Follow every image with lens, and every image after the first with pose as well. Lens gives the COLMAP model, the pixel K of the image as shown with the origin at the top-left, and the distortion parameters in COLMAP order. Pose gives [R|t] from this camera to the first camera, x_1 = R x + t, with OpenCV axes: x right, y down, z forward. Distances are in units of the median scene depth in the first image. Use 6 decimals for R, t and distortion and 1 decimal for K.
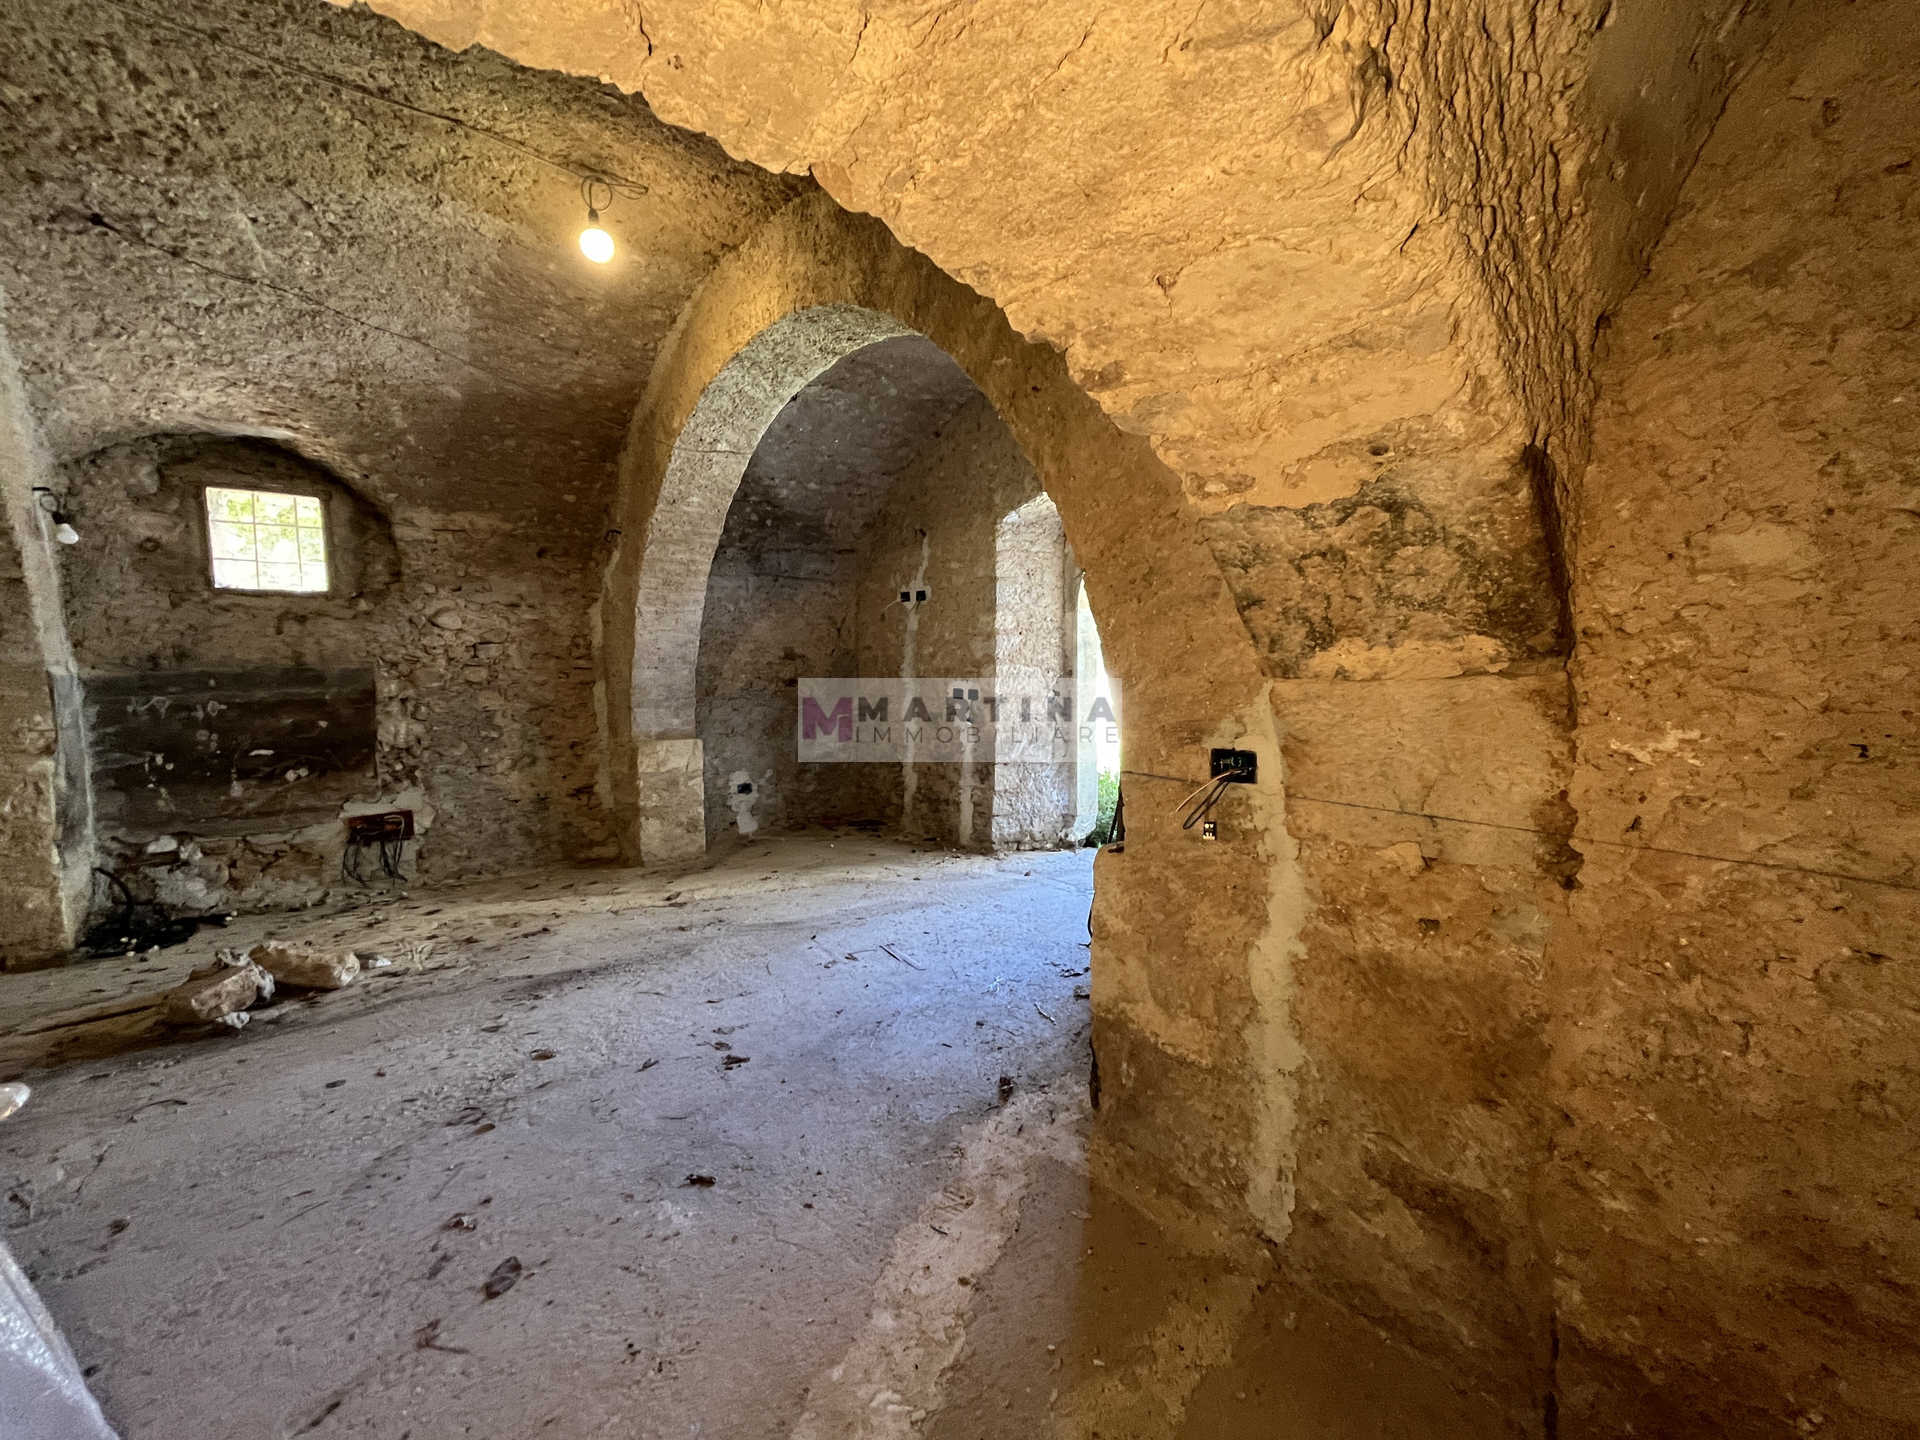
lens RADIAL K [[774.0, 0, 963.2], [0, 774.0, 723.1], [0, 0, 1]] dist [-0.000485, -0.001389]
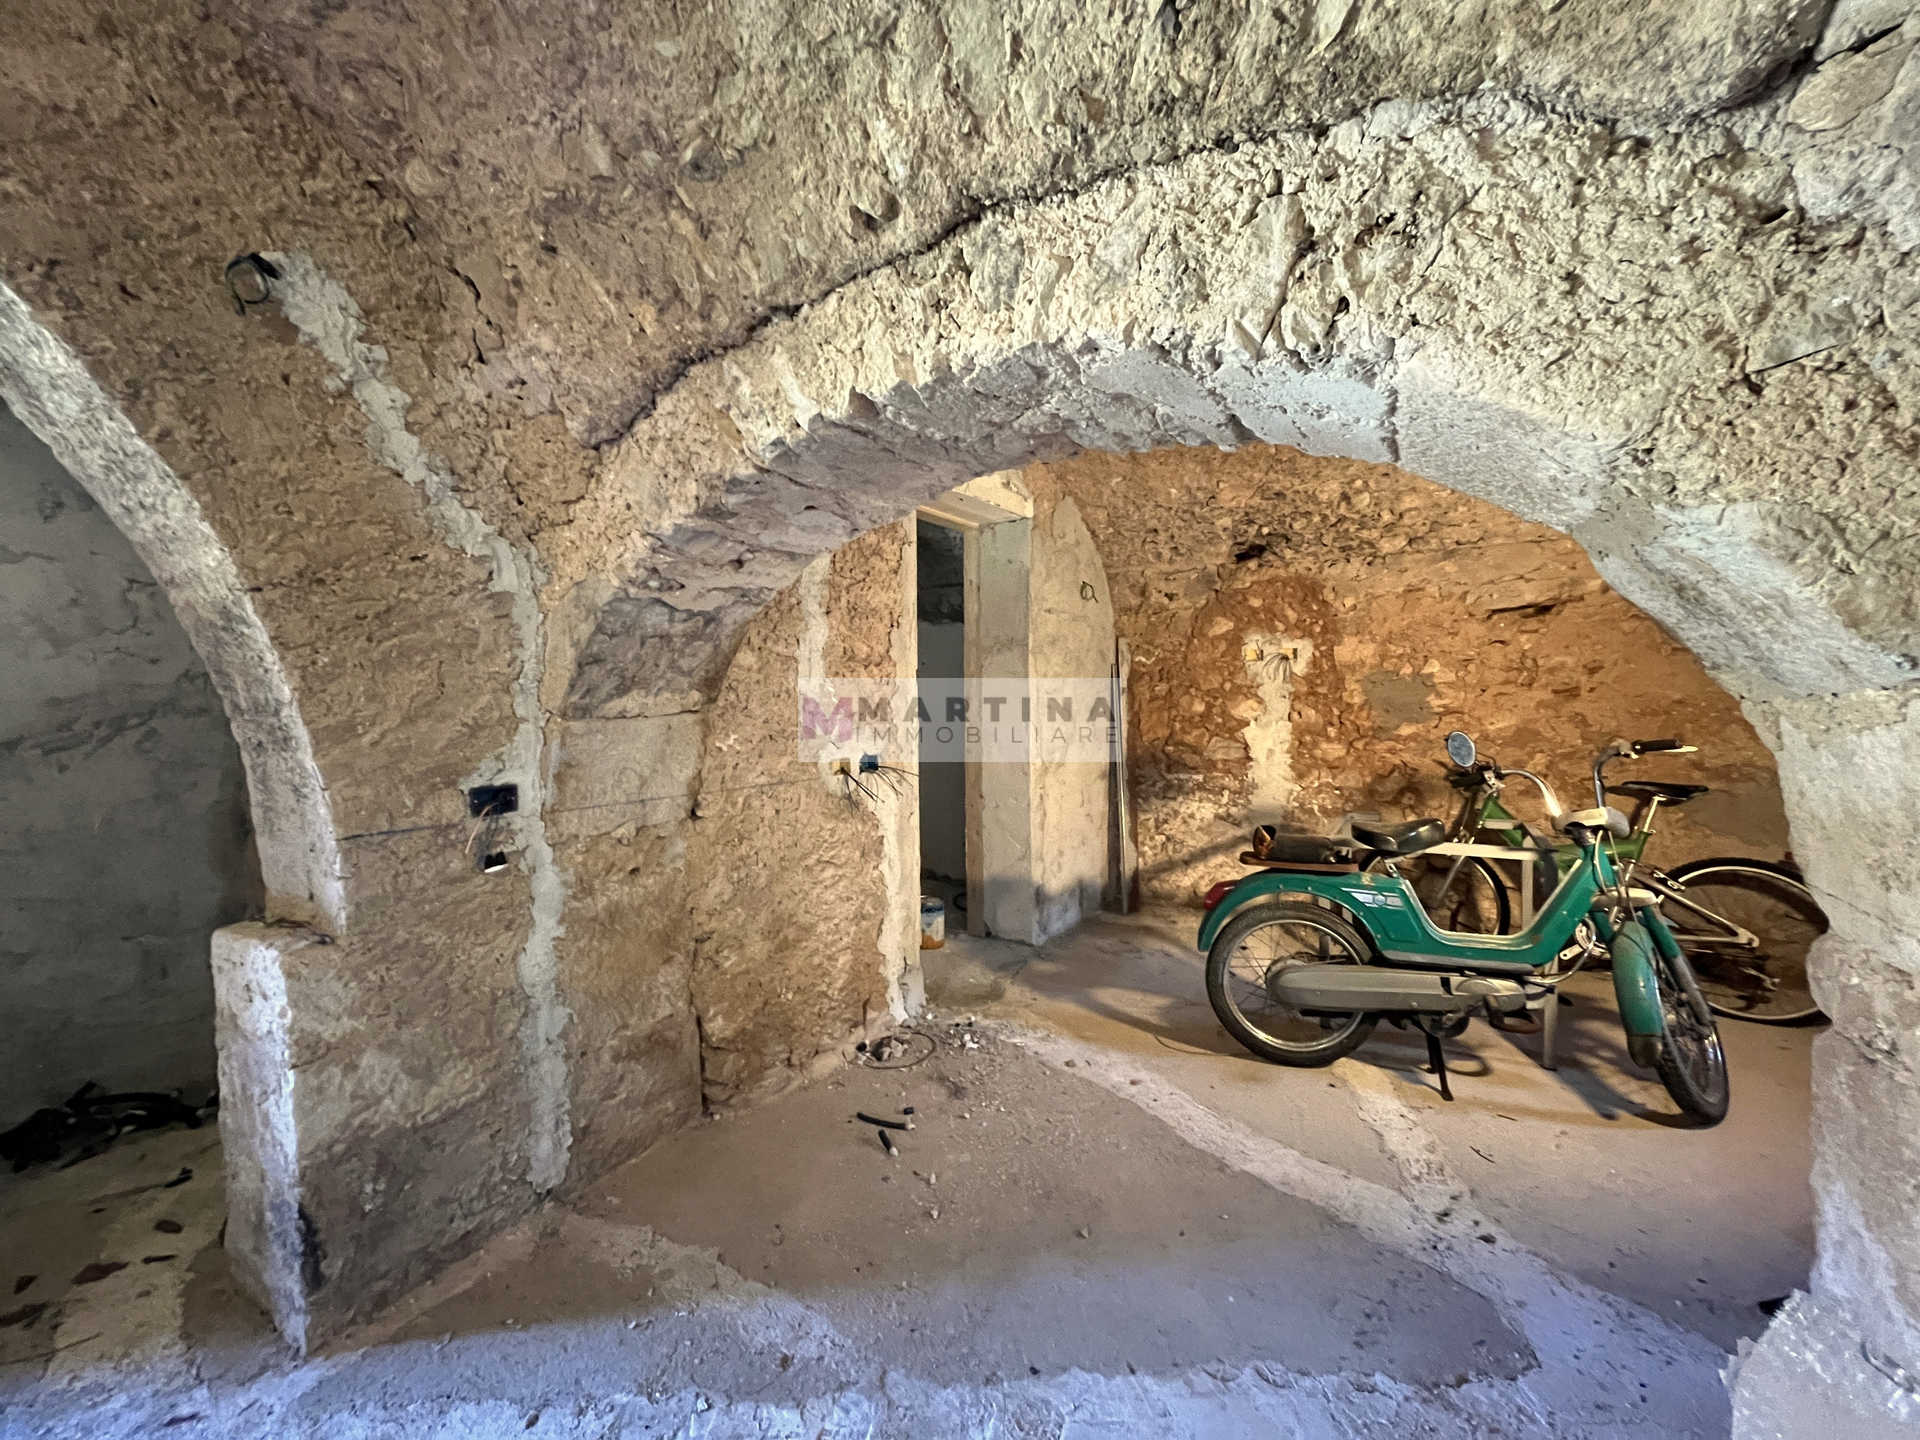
lens RADIAL K [[774.0, 0, 963.9], [0, 774.0, 722.6], [0, 0, 1]] dist [-0.000485, -0.001389]
pose [[-0.351778, -0.009340, 0.936037, -0.418105], [0.093718, 0.994575, 0.045145, -0.018999], [-0.931380, 0.103605, -0.348994, 0.334464]]
